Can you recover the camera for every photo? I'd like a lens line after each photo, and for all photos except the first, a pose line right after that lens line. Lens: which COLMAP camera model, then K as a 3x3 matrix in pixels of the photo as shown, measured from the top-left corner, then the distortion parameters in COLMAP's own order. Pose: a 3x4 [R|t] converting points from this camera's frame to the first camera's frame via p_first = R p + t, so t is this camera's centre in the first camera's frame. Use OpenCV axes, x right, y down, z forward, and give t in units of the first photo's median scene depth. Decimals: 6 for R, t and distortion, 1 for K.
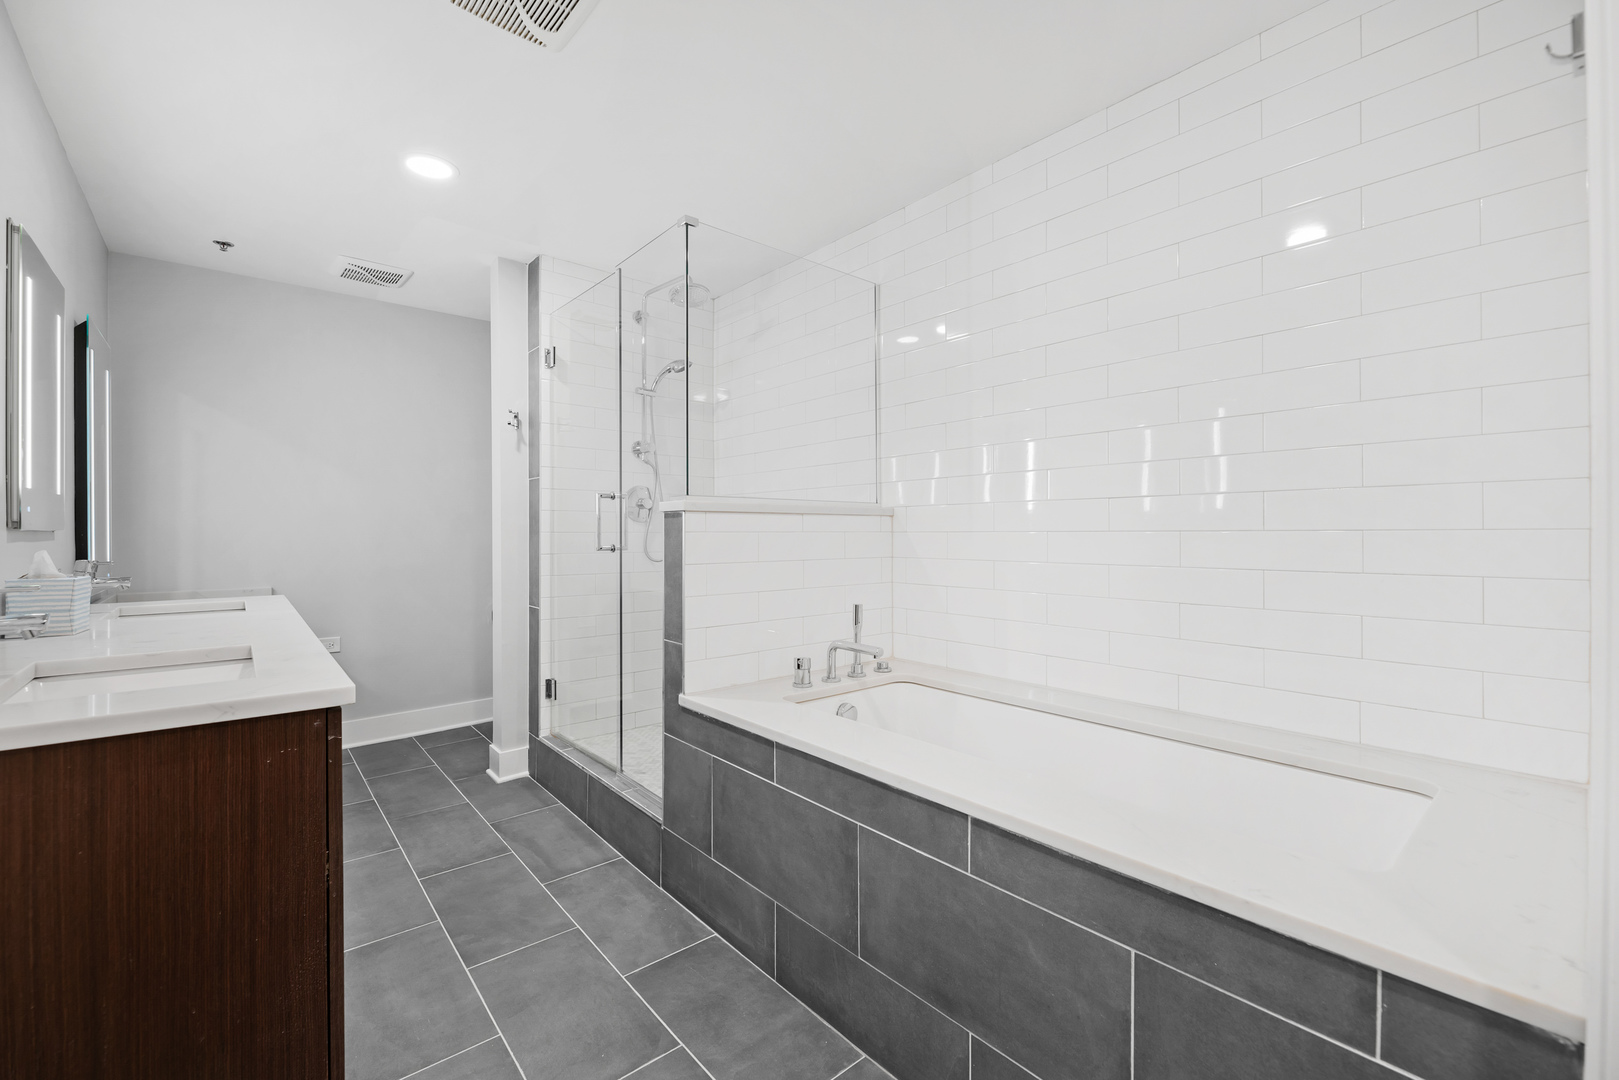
lens RADIAL K [[669.5, 0, 811.7], [0, 669.5, 534.1], [0, 0, 1]] dist [0.003927, 0.000021]
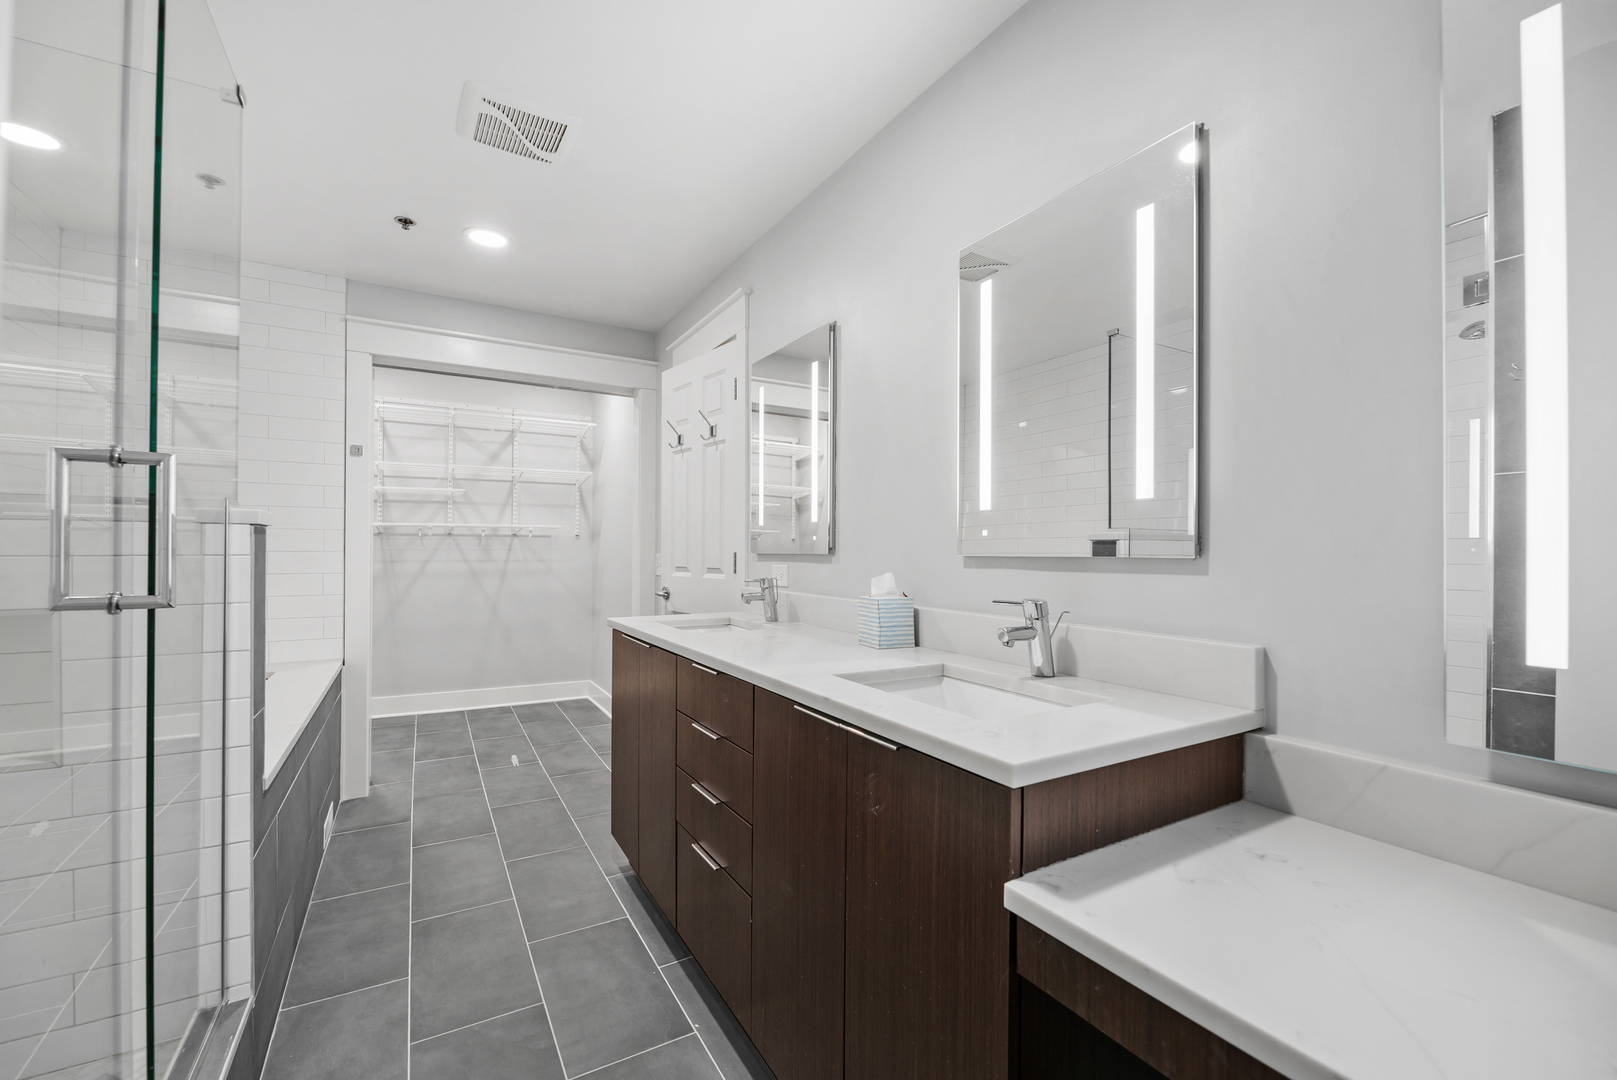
lens RADIAL K [[668.6, 0, 808.3], [0, 668.6, 547.9], [0, 0, 1]] dist [0.003927, 0.000021]
pose [[-0.983318, -0.004334, 0.181843, -1.090050], [-0.004791, 0.999986, -0.002071, -0.013219], [-0.181831, -0.002907, -0.983325, 1.931888]]
